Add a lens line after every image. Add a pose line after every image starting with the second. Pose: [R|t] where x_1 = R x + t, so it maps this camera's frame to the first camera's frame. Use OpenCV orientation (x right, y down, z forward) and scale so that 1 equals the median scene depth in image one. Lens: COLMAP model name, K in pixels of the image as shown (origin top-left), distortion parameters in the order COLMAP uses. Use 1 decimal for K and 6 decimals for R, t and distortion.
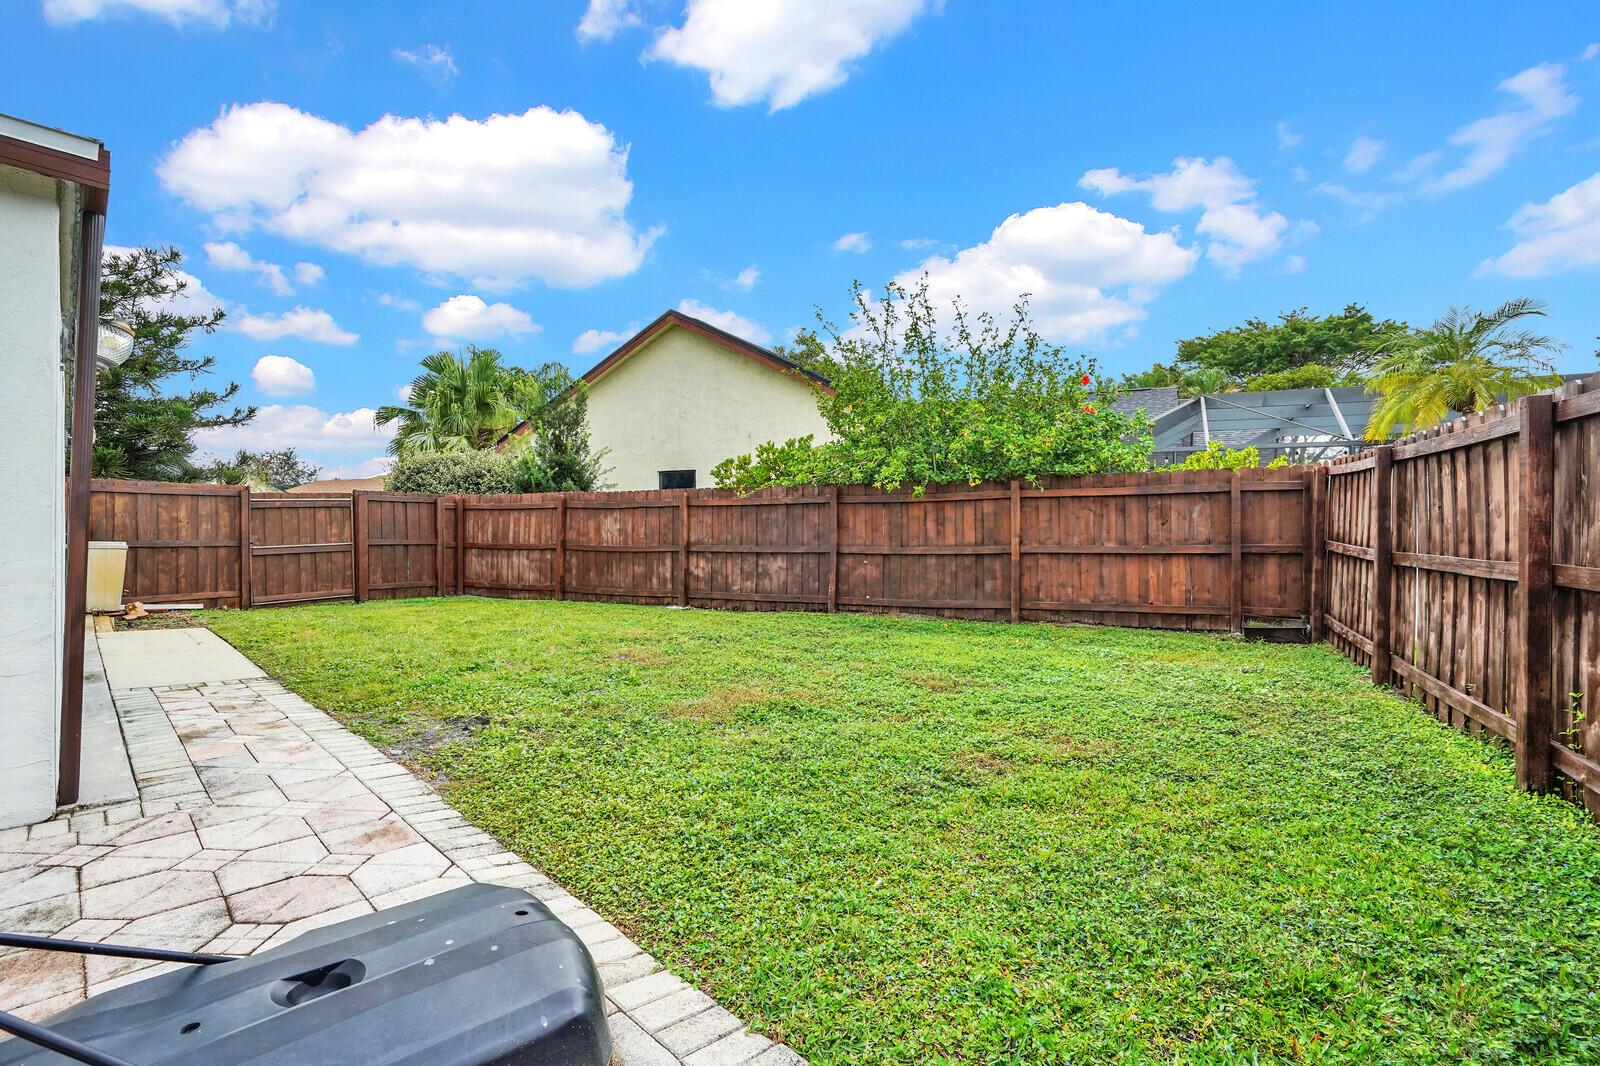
lens RADIAL K [[761.8, 0, 795.0], [0, 761.8, 503.8], [0, 0, 1]] dist [-0.027983, 0.001220]
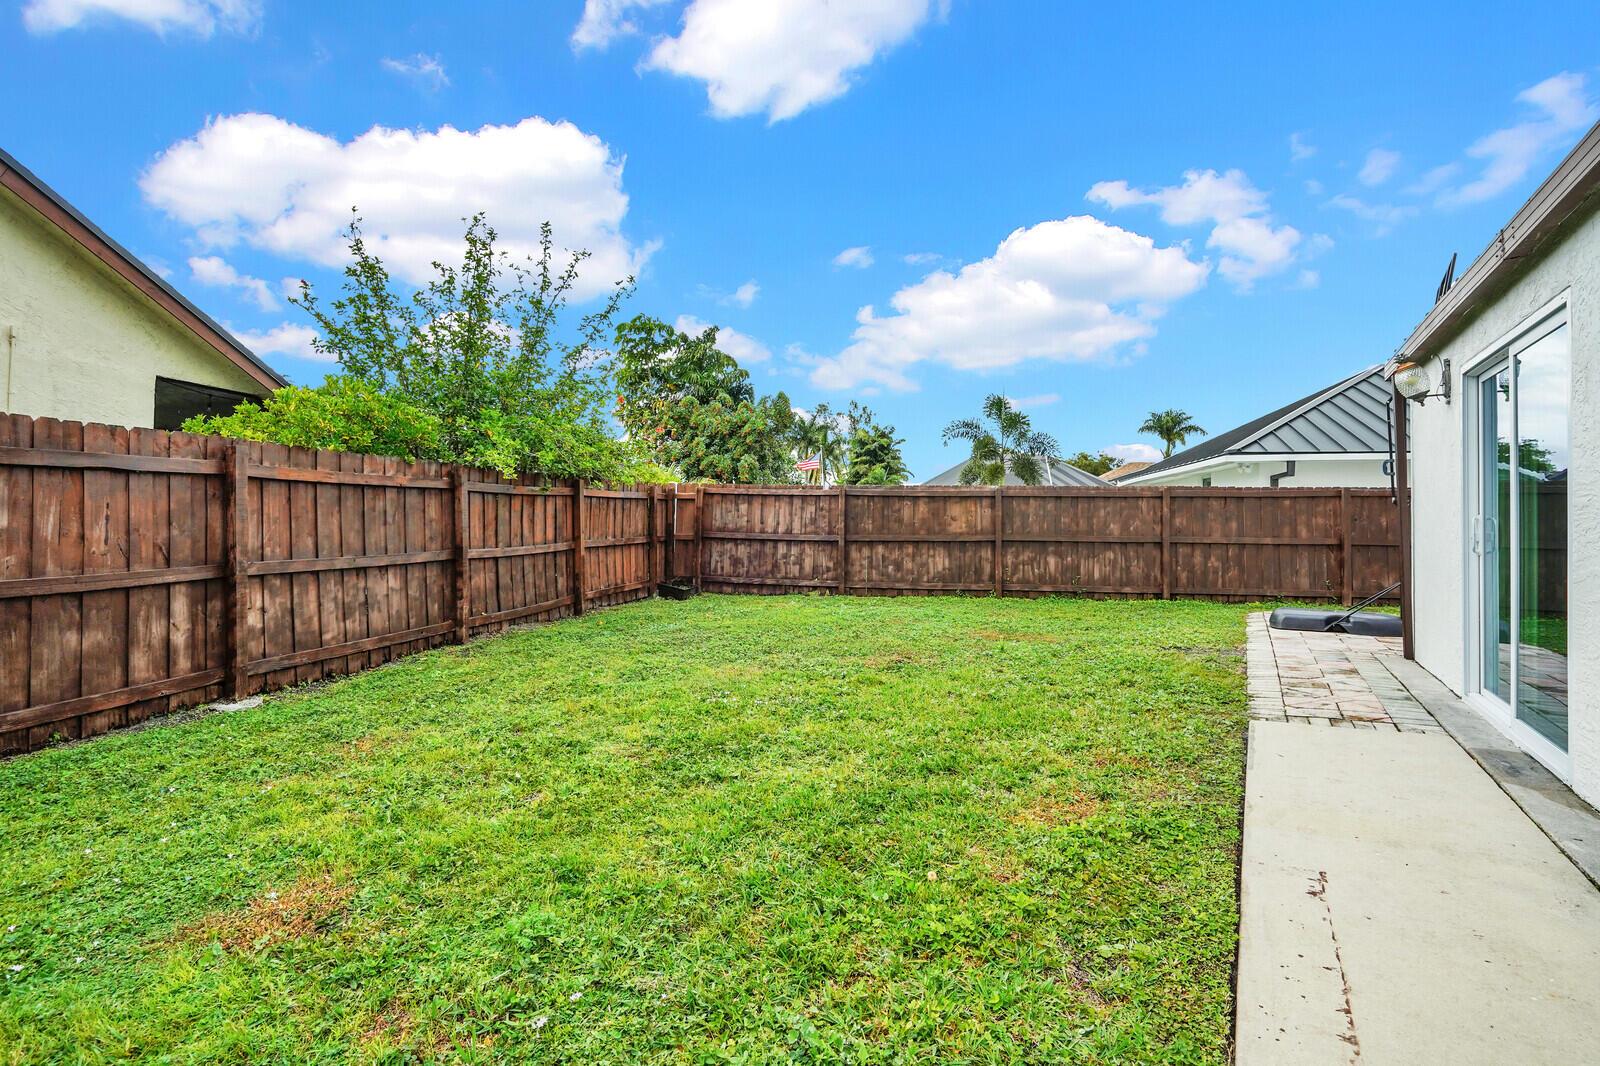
lens RADIAL K [[758.2, 0, 793.9], [0, 758.2, 522.7], [0, 0, 1]] dist [-0.040056, 0.013866]
pose [[-0.220709, 0.000175, 0.975340, -0.787924], [-0.031817, 0.999466, -0.007379, 0.028075], [-0.974821, -0.032661, -0.220586, 0.947117]]
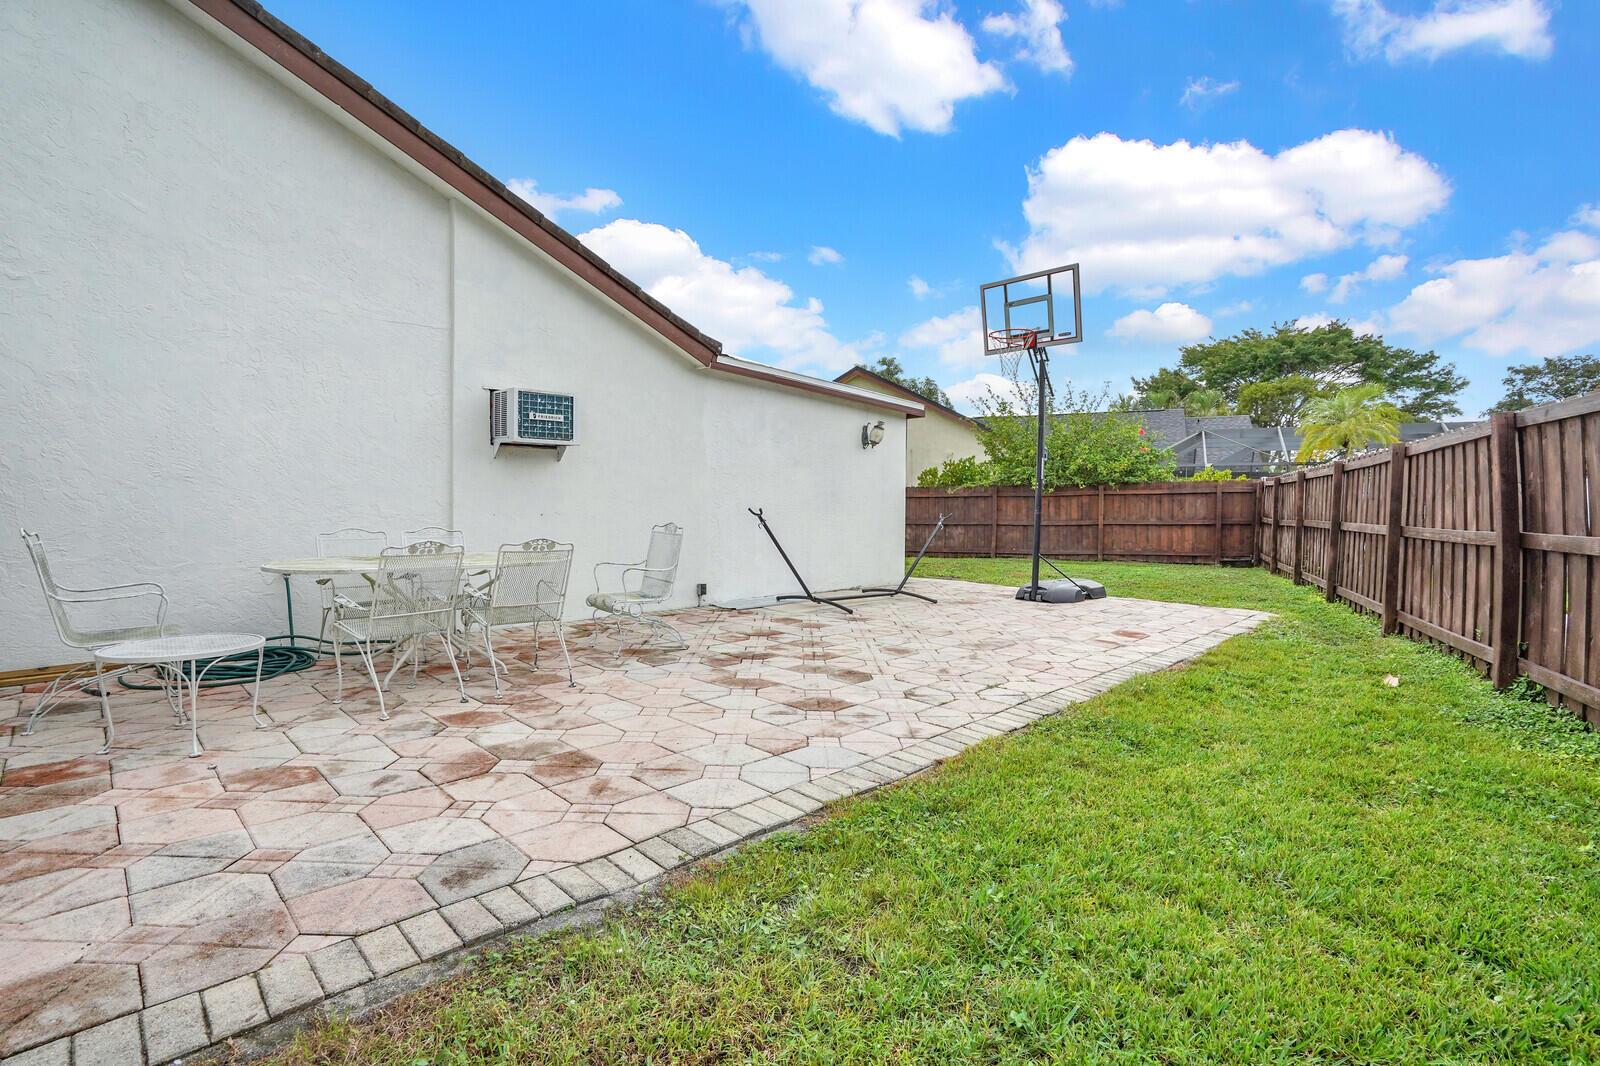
lens RADIAL K [[758.2, 0, 793.9], [0, 758.2, 522.7], [0, 0, 1]] dist [-0.040056, 0.013866]
pose [[0.999990, 0.004401, -0.000693, -0.460535], [-0.004367, 0.999056, 0.043232, -0.015382], [0.000883, -0.043229, 0.999065, -0.842578]]
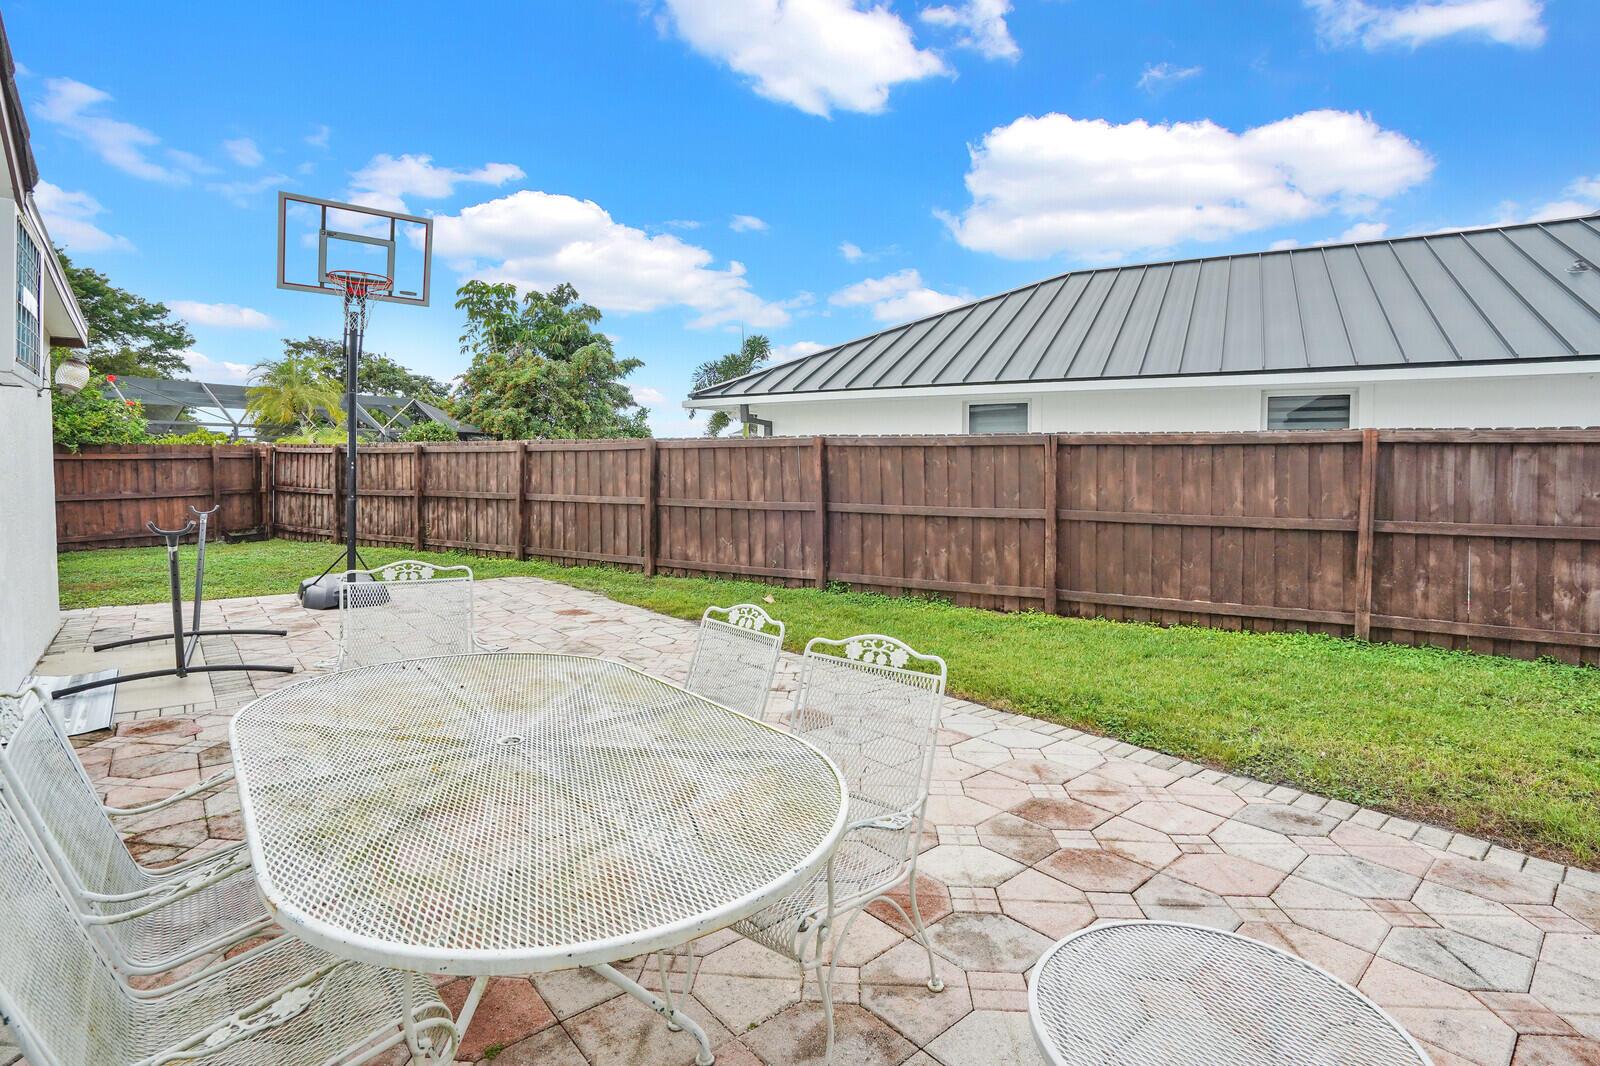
lens RADIAL K [[767.1, 0, 818.6], [0, 767.1, 469.3], [0, 0, 1]] dist [-0.045284, 0.013310]
pose [[0.059417, -0.008791, 0.998195, -0.910057], [-0.025722, 0.999616, 0.010335, -0.039152], [-0.997902, -0.026289, 0.059168, -0.403475]]
